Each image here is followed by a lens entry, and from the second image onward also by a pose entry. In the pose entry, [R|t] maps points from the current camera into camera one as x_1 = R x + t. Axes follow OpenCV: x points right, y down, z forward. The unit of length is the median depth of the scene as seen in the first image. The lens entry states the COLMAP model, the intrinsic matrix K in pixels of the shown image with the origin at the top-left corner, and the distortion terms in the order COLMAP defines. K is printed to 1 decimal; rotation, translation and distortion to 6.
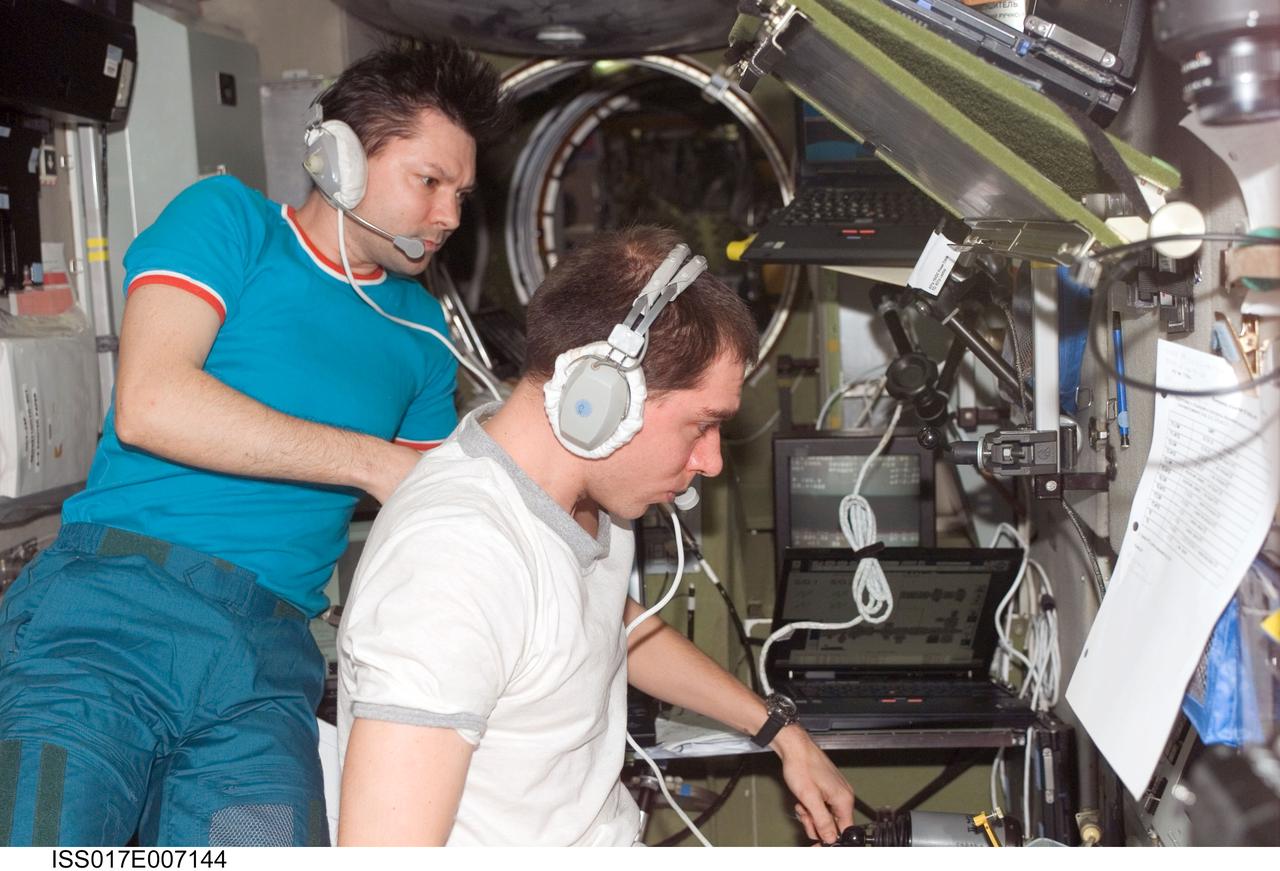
lens RADIAL K [[1764.6, 0, 640.0], [0, 1764.6, 435.5], [0, 0, 1]] dist [-0.004252, 0.042349]
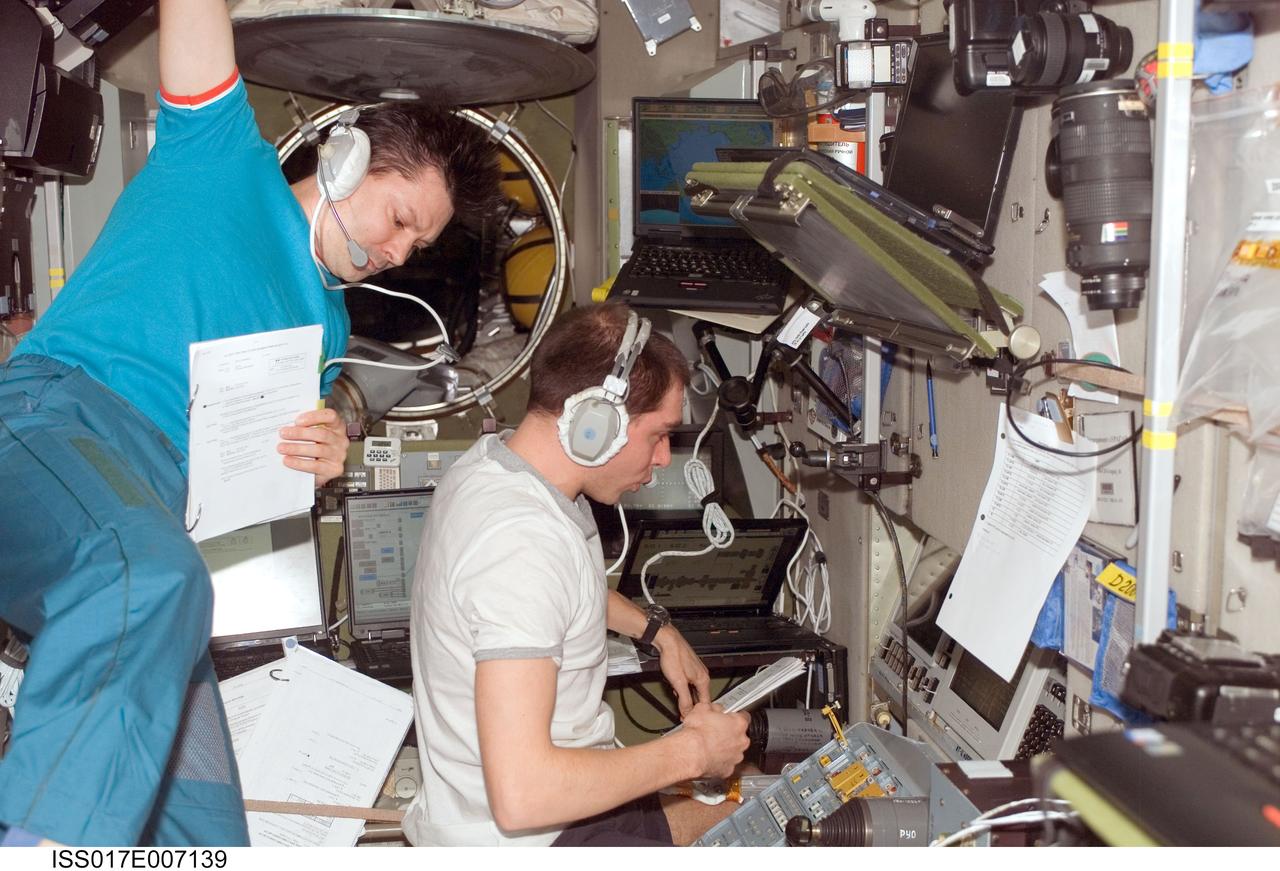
lens RADIAL K [[1764.6, 0, 640.0], [0, 1764.6, 435.5], [0, 0, 1]] dist [-0.004252, 0.042349]
pose [[0.965027, -0.003357, 0.262131, -0.316829], [-0.005441, 0.999446, 0.032829, -0.053097], [-0.262096, -0.033107, 0.964474, -0.336521]]
